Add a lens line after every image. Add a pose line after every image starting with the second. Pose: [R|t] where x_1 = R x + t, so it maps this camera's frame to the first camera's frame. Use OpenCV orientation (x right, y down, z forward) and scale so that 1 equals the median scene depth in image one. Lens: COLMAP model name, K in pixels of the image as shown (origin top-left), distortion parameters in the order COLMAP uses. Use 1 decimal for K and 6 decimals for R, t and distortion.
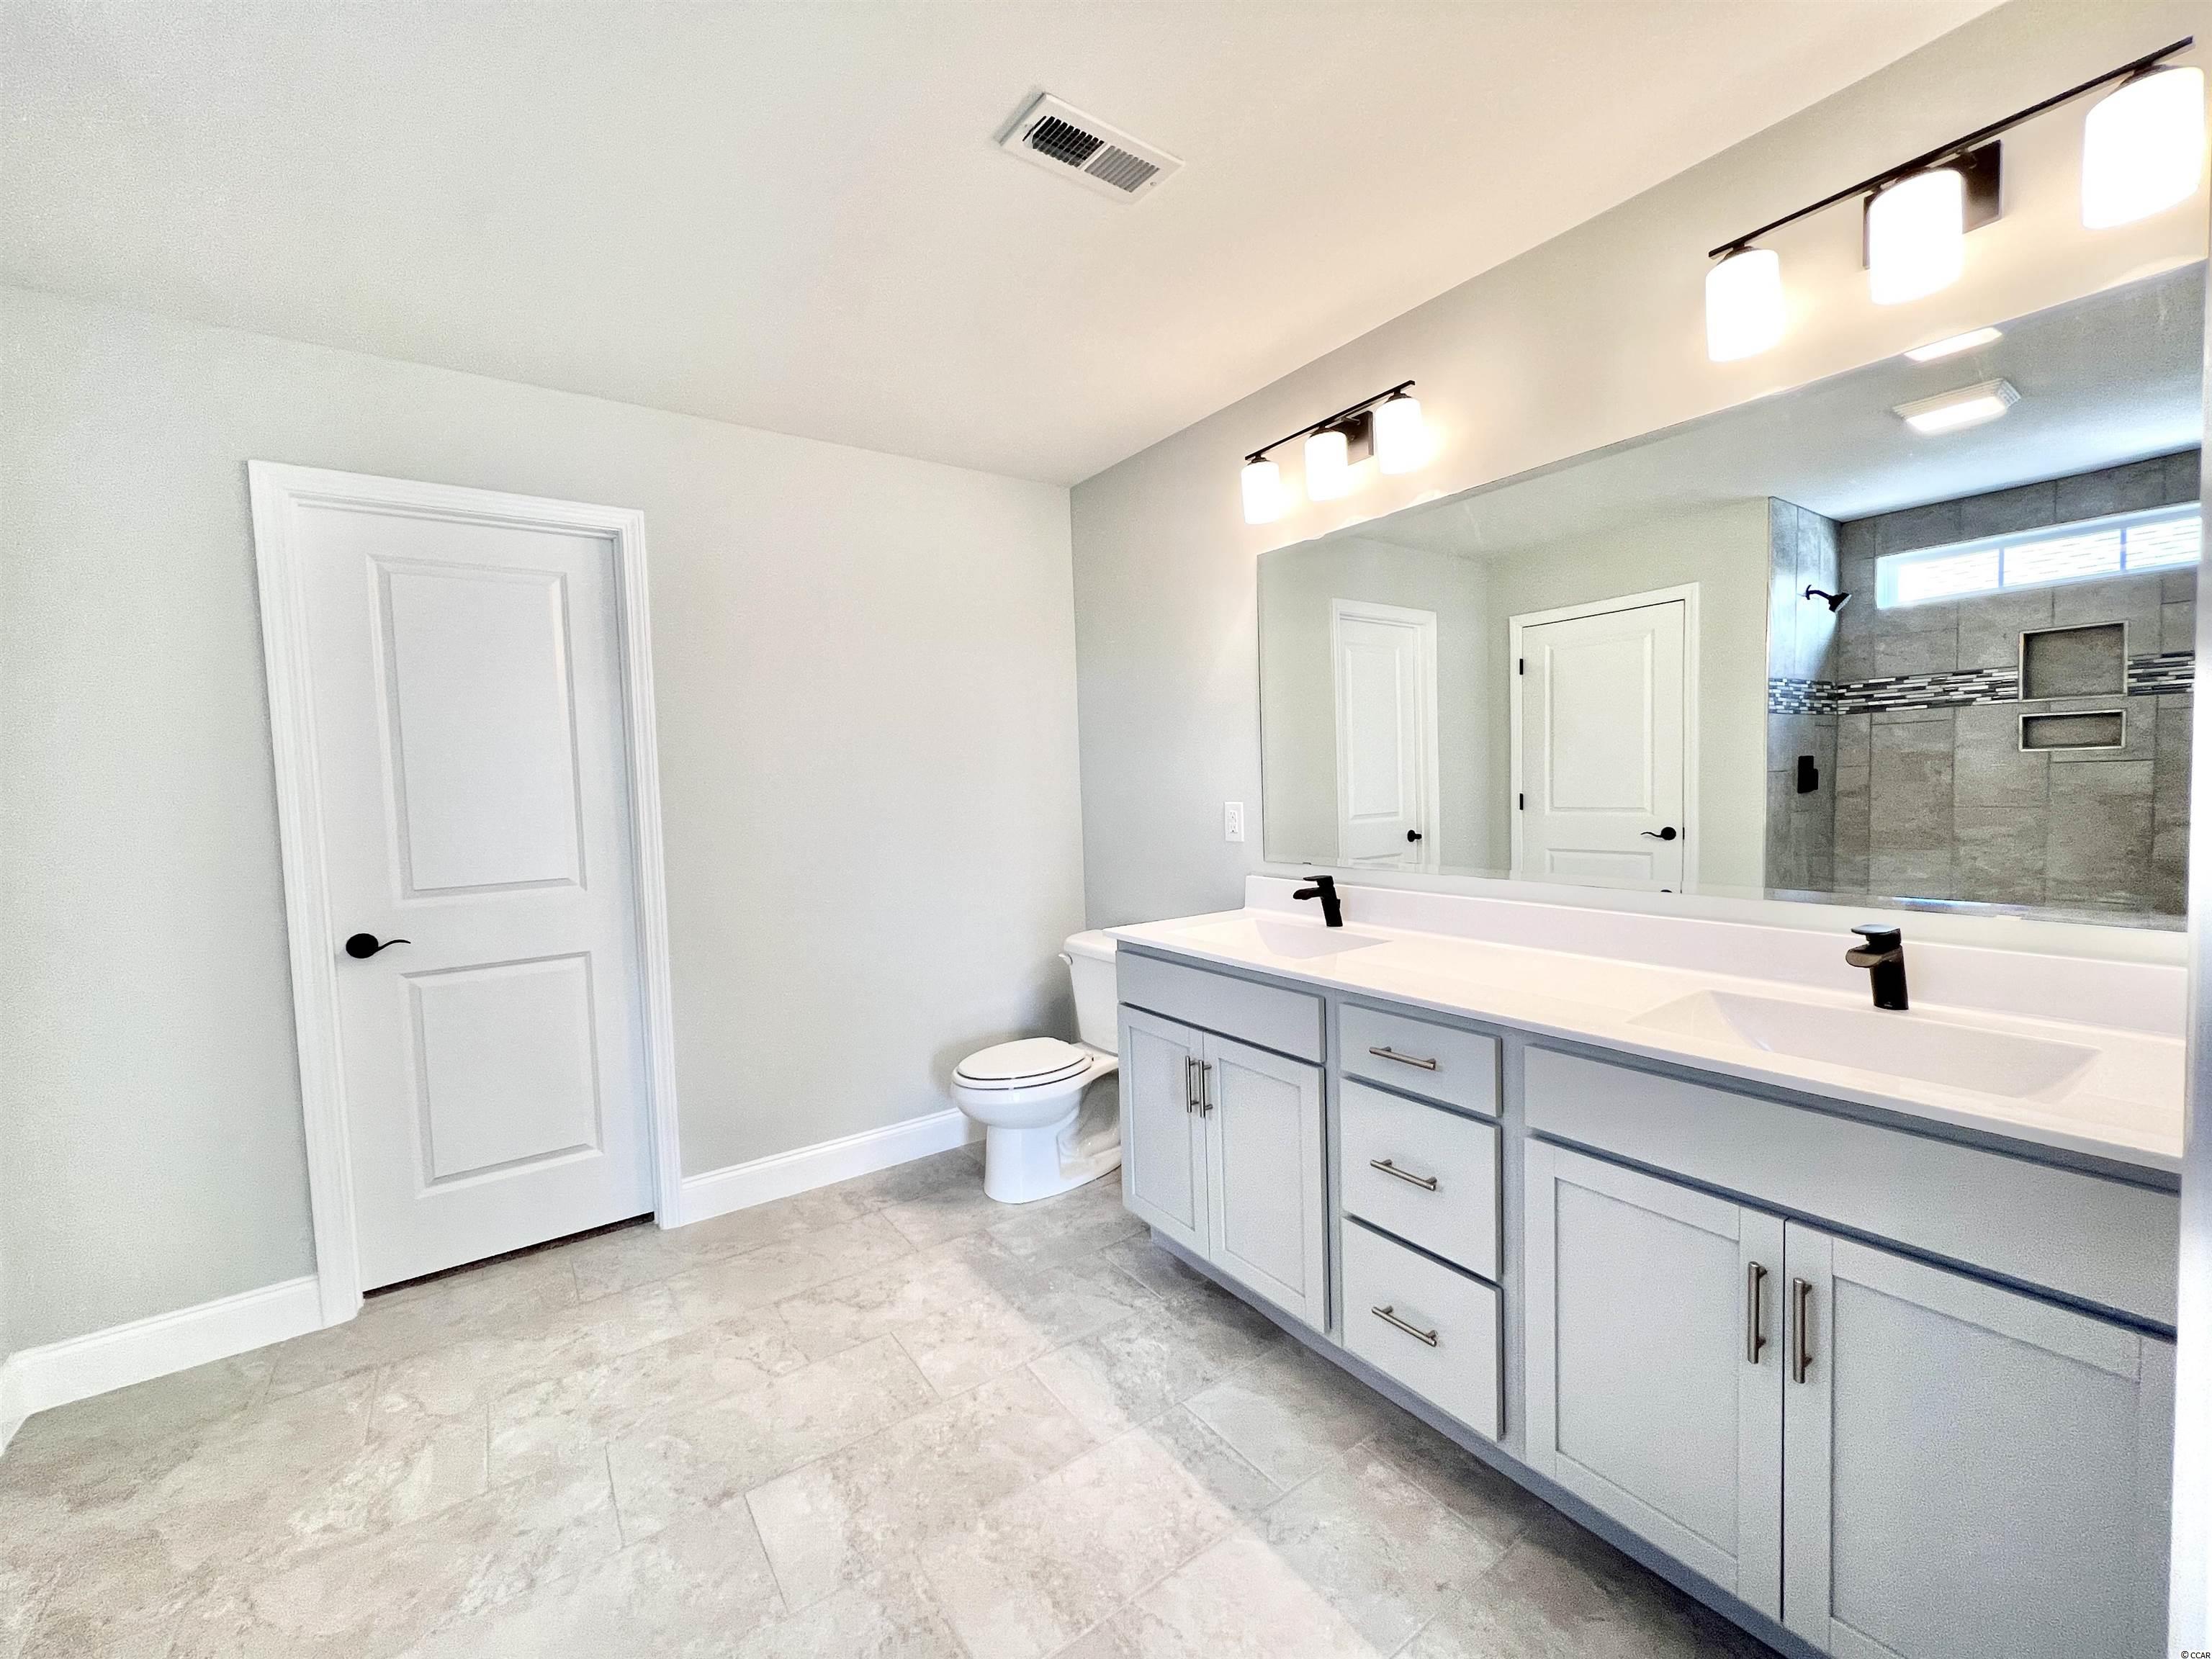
lens RADIAL K [[890.8, 0, 1098.3], [0, 890.8, 825.9], [0, 0, 1]] dist [-0.001697, 0.000860]
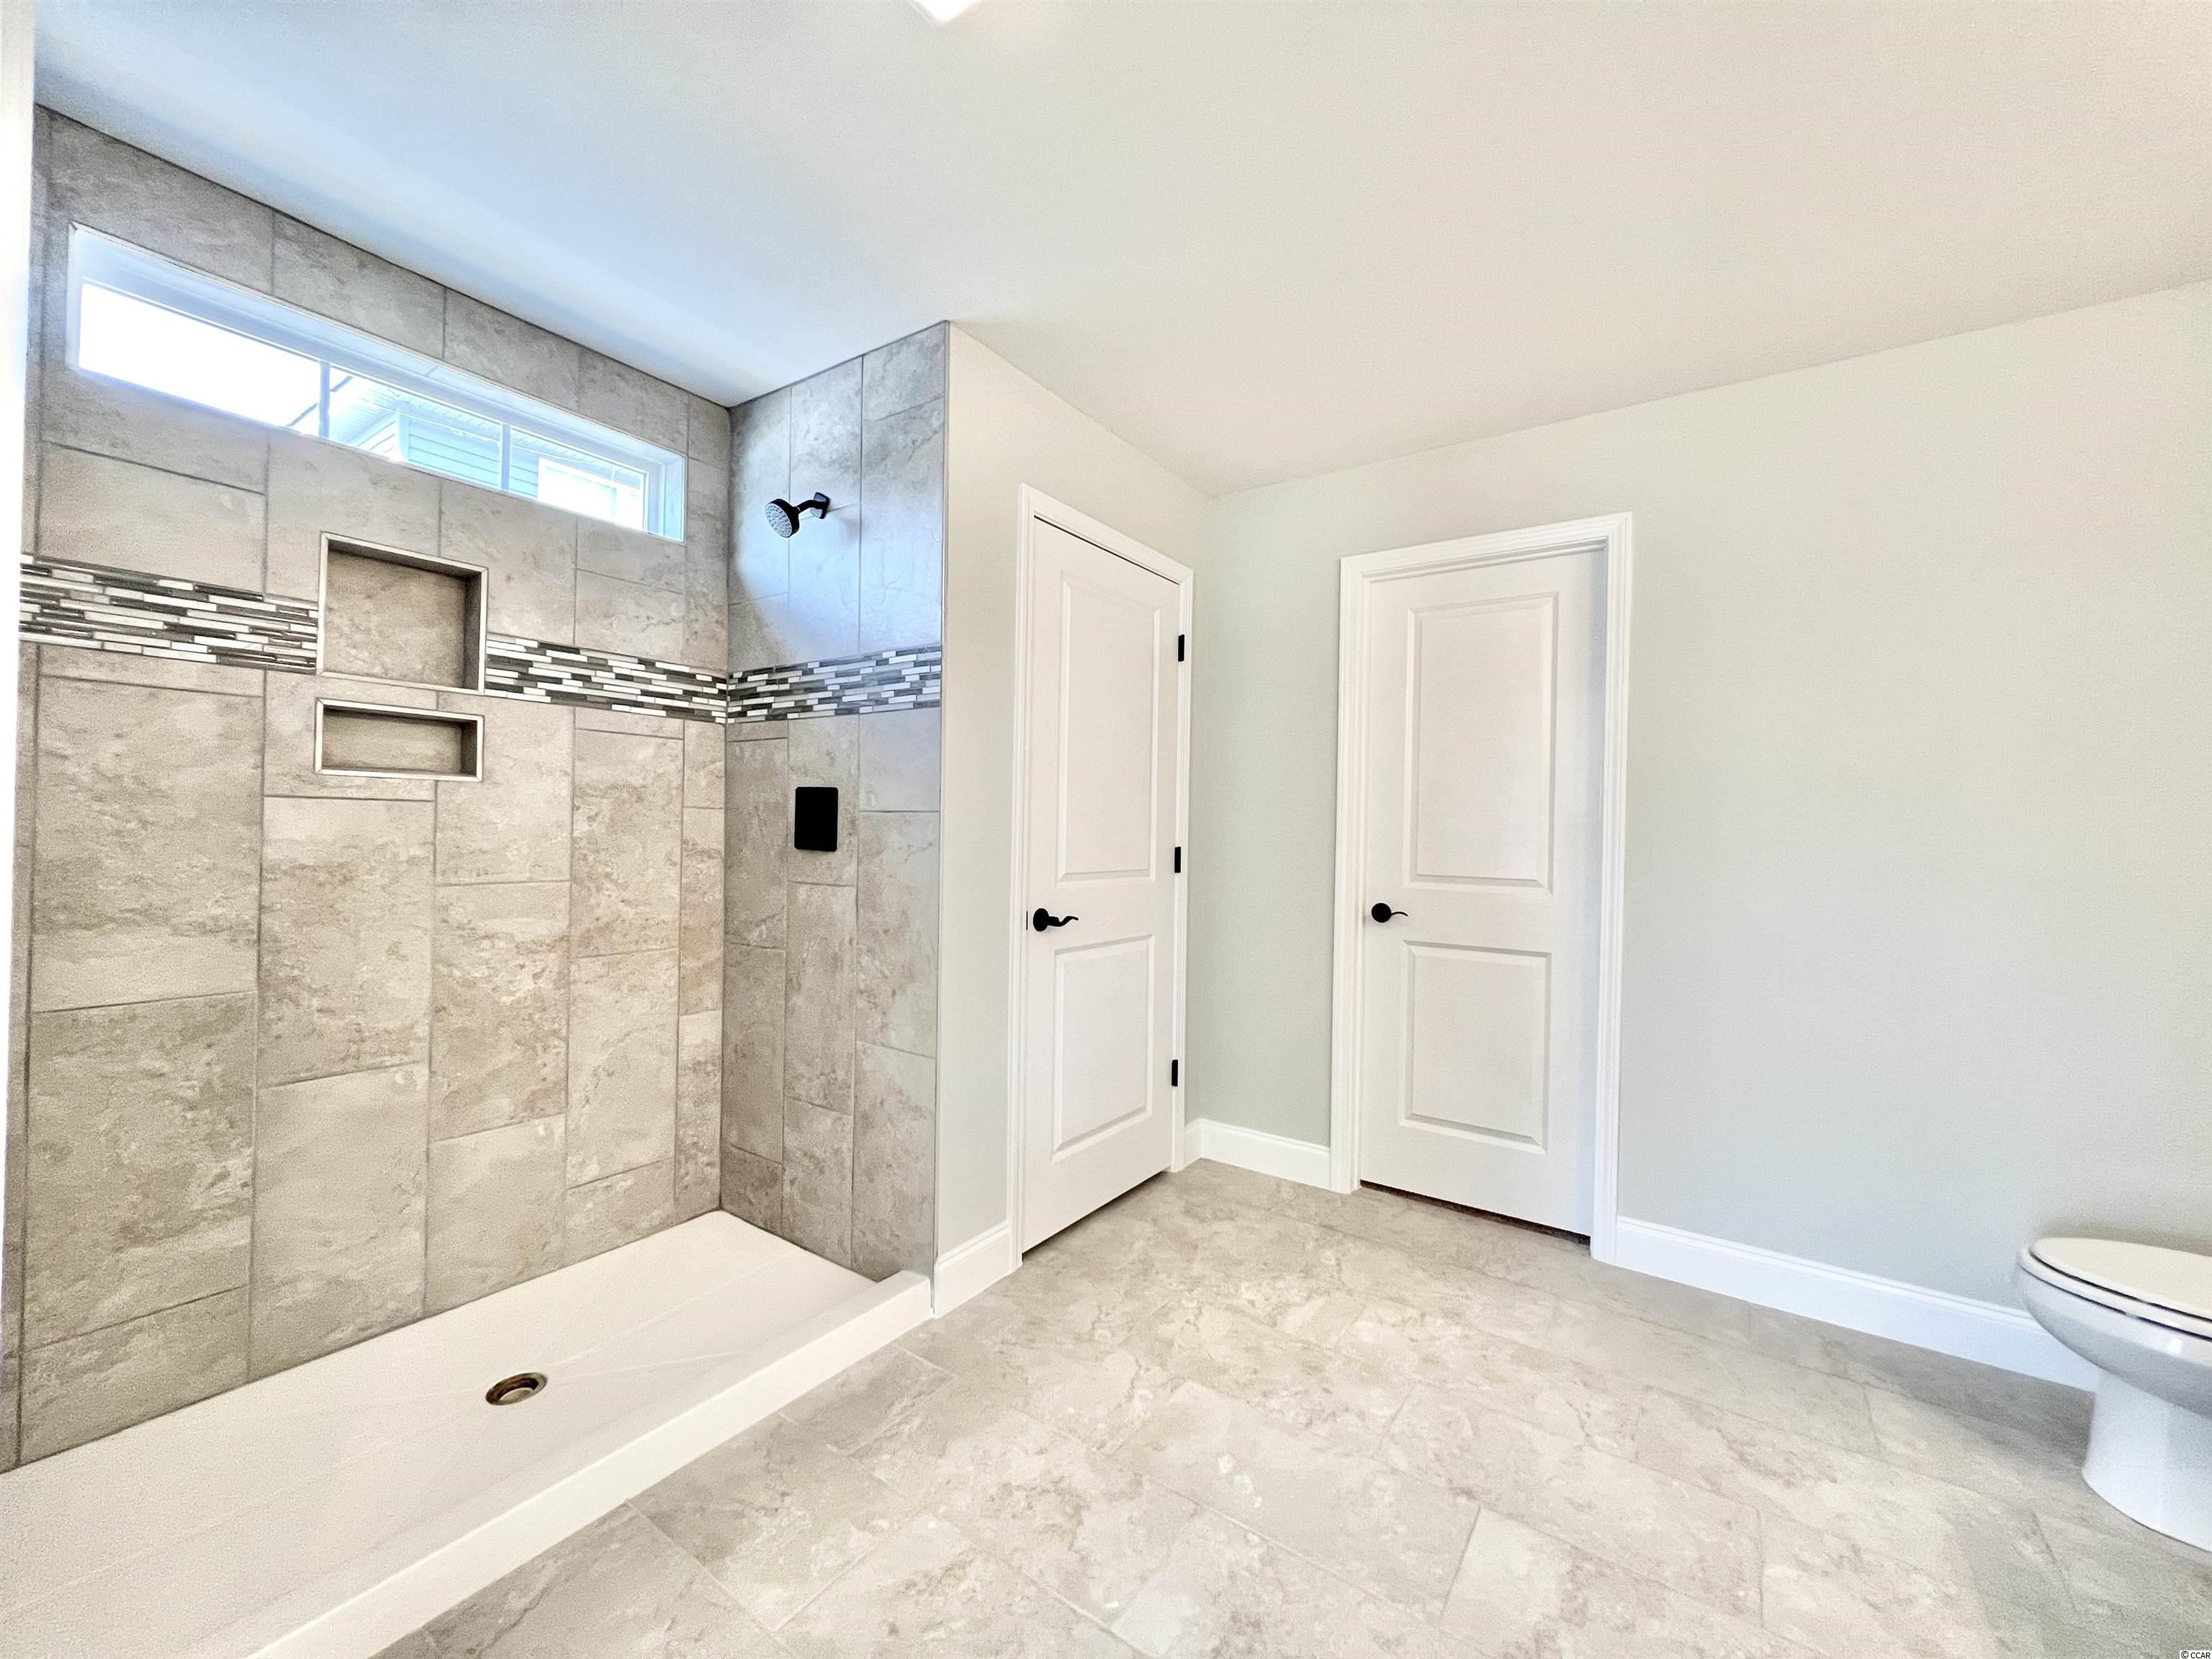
lens RADIAL K [[890.8, 0, 1095.1], [0, 890.8, 827.1], [0, 0, 1]] dist [-0.001697, 0.000860]
pose [[0.334936, 0.039451, -0.941415, 0.254913], [-0.082844, 0.996487, 0.012284, 0.030382], [0.938592, 0.073876, 0.337027, 0.171362]]
